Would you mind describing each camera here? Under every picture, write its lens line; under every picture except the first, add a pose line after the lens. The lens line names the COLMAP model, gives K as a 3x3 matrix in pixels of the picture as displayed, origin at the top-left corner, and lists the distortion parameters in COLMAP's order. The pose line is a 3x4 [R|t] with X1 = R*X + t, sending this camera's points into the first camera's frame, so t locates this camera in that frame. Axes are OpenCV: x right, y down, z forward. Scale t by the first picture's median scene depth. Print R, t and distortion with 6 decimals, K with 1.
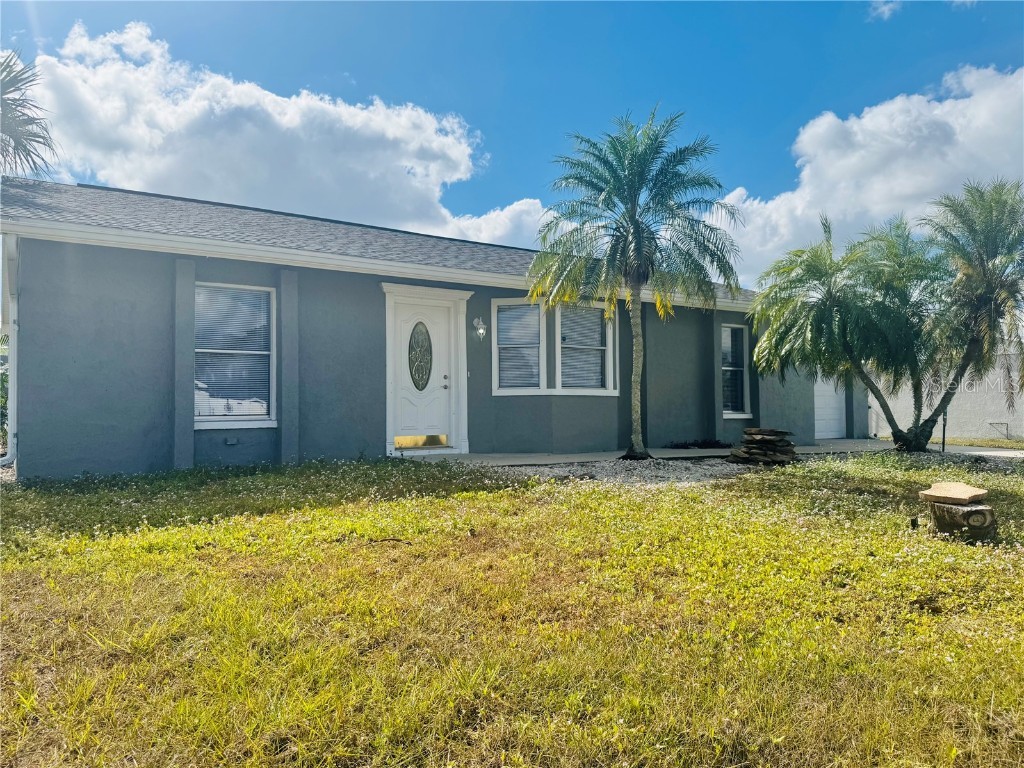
lens RADIAL K [[728.7, 0, 513.9], [0, 728.7, 386.0], [0, 0, 1]] dist [0.037208, -0.042358]
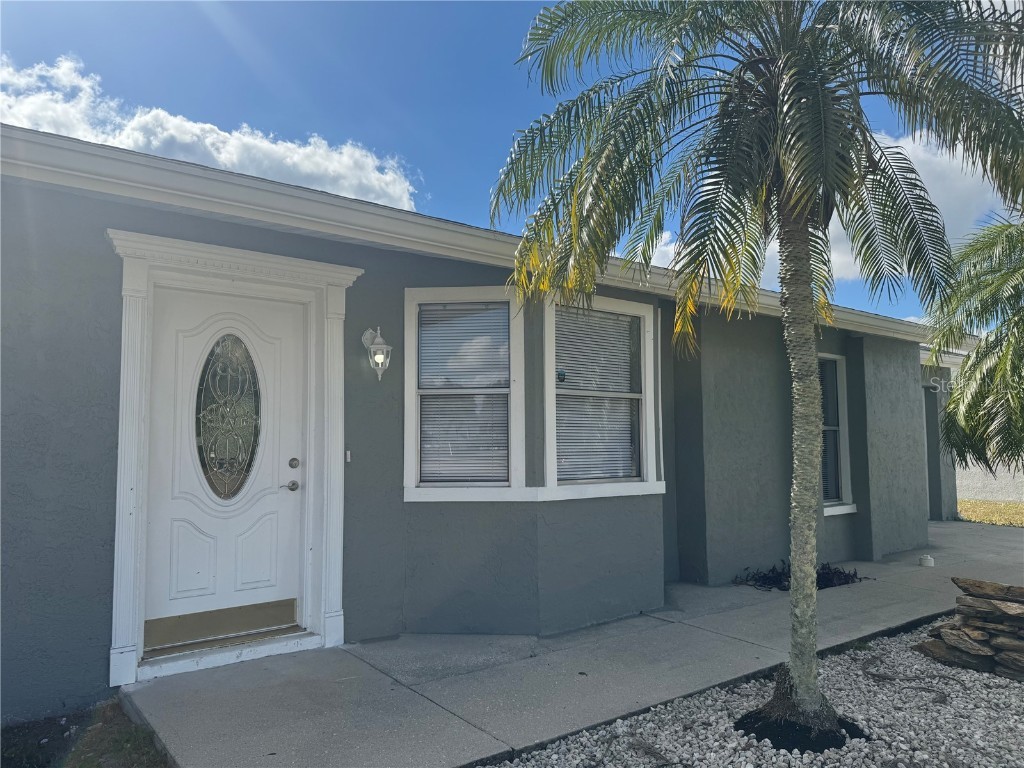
lens RADIAL K [[728.7, 0, 512.1], [0, 728.7, 380.9], [0, 0, 1]] dist [0.037208, -0.042358]
pose [[0.997006, 0.003114, 0.077260, 0.001660], [0.001804, 0.997980, -0.063504, -0.030885], [-0.077302, 0.063453, 0.994987, 0.515569]]
